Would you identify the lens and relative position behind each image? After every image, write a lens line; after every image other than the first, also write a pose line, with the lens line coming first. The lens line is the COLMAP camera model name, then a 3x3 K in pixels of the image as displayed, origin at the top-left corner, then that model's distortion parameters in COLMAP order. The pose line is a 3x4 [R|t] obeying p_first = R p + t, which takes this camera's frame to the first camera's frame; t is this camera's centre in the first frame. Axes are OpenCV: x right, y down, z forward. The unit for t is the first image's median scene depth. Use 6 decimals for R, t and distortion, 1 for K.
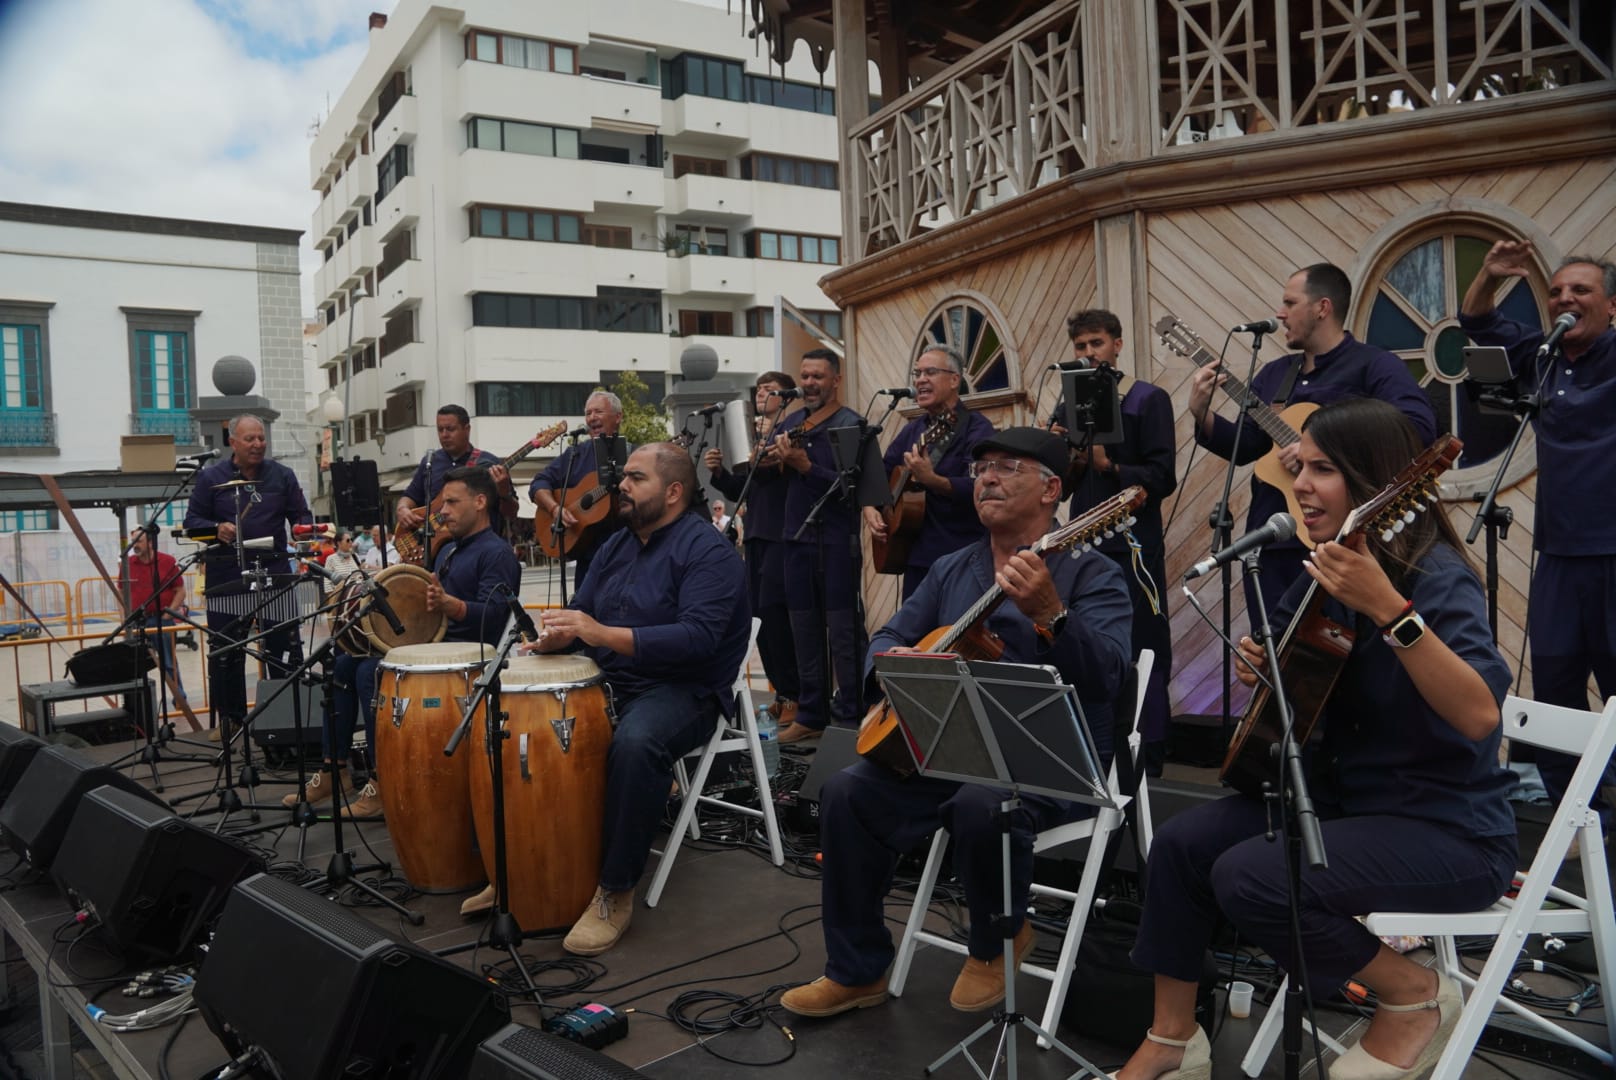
lens RADIAL K [[1213.0, 0, 808.0], [0, 1213.0, 540.0], [0, 0, 1]] dist [-0.131266, 0.109775]
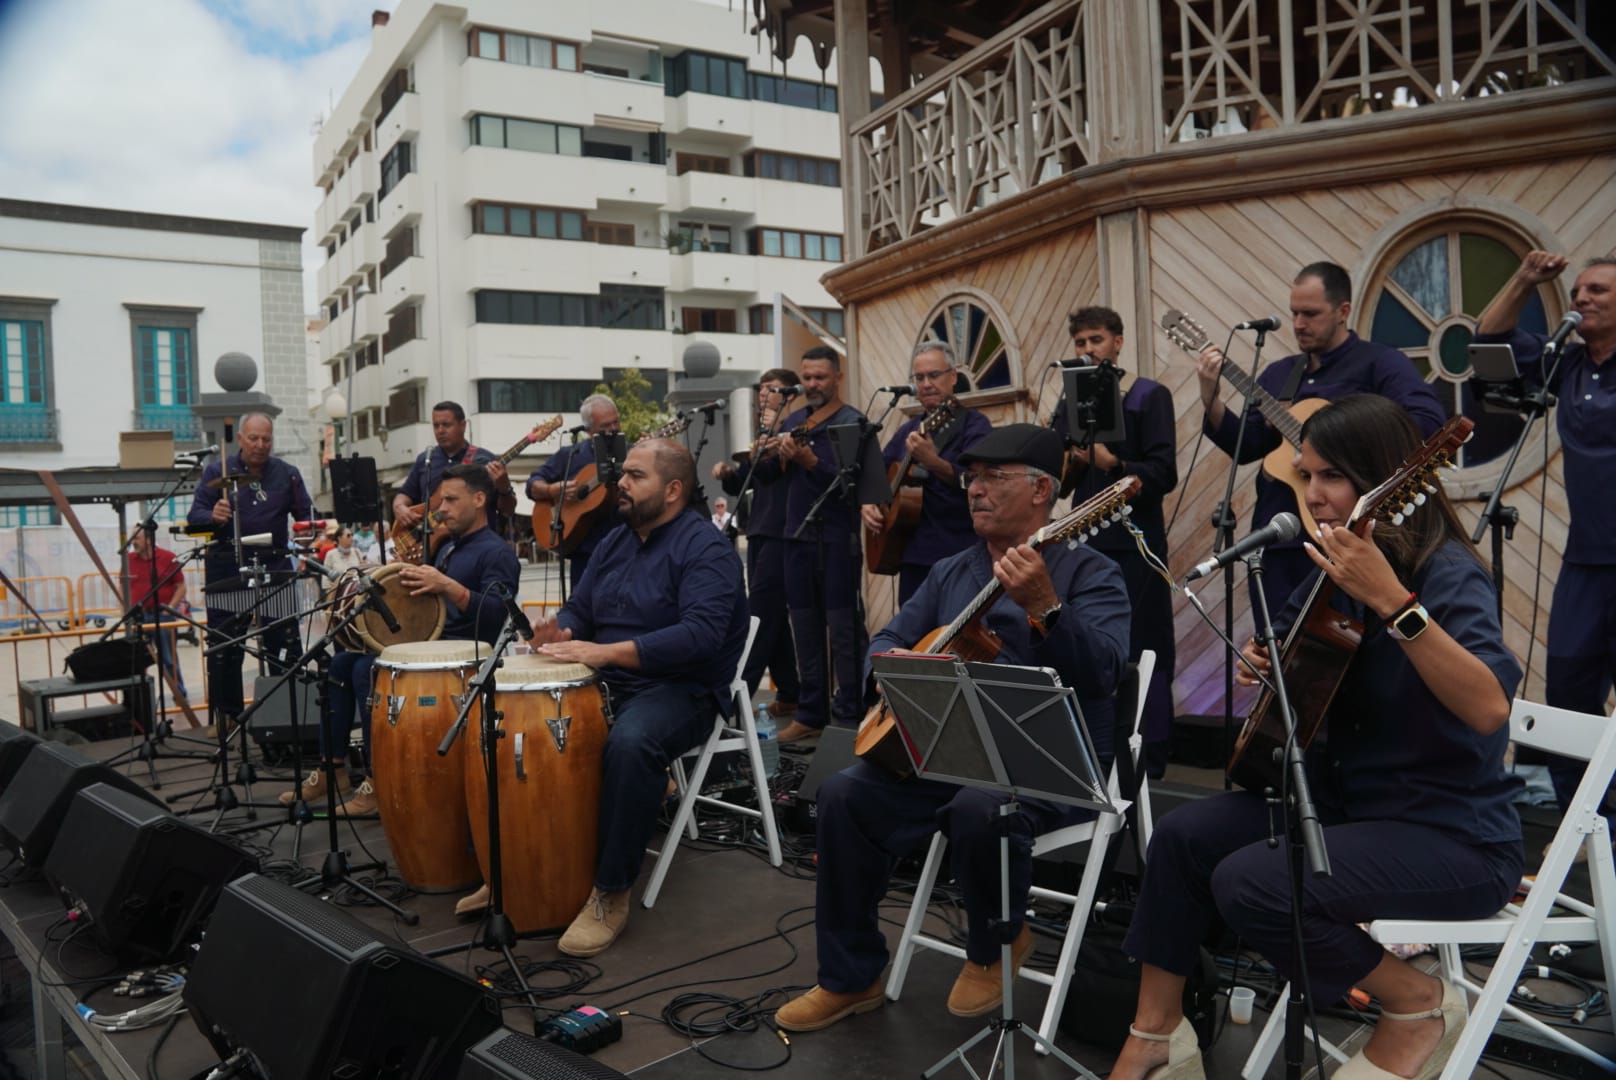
lens RADIAL K [[1213.4, 0, 802.0], [0, 1213.4, 534.4], [0, 0, 1]] dist [-0.137325, 0.107286]
pose [[0.999972, 0.002715, -0.007013, 0.002554], [-0.002733, 0.999993, -0.002558, -0.000597], [0.007006, 0.002577, 0.999972, 0.006774]]
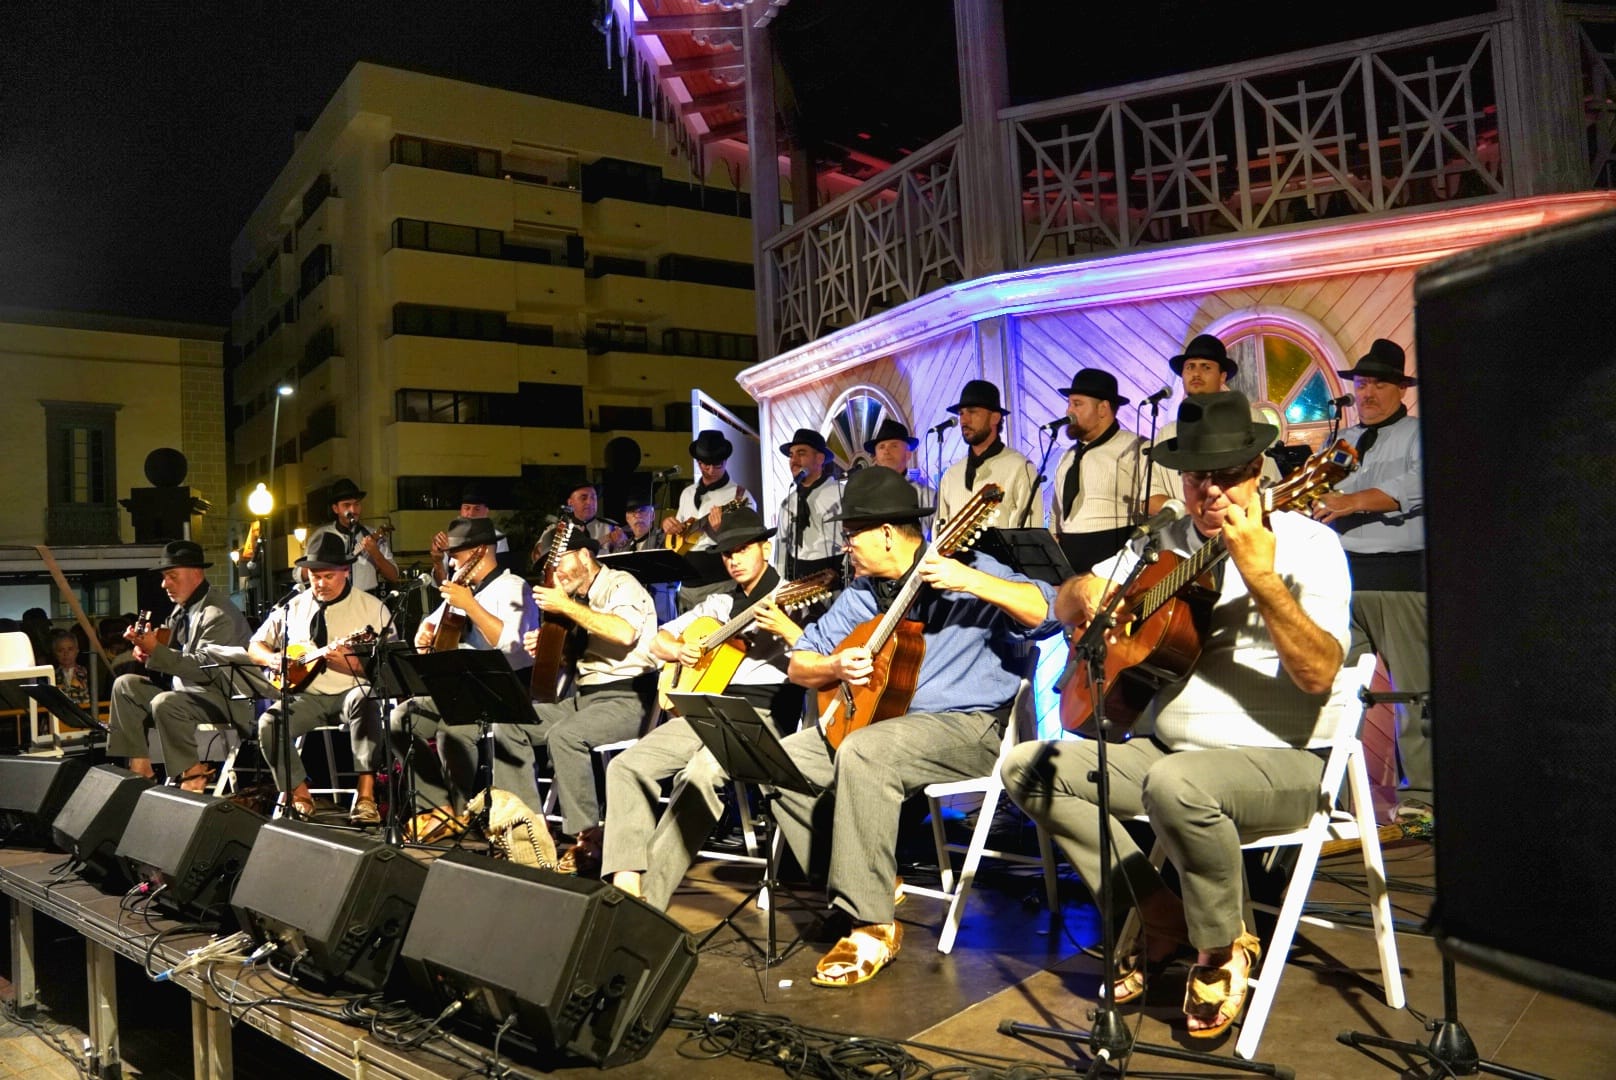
lens RADIAL K [[1241.0, 0, 808.0], [0, 1241.0, 540.0], [0, 0, 1]] dist [-0.112334, 0.089333]
pose [[0.997729, -0.008391, 0.066836, -0.005430], [0.013839, 0.996580, -0.081471, 0.048769], [-0.065924, 0.082211, 0.994432, -0.210409]]
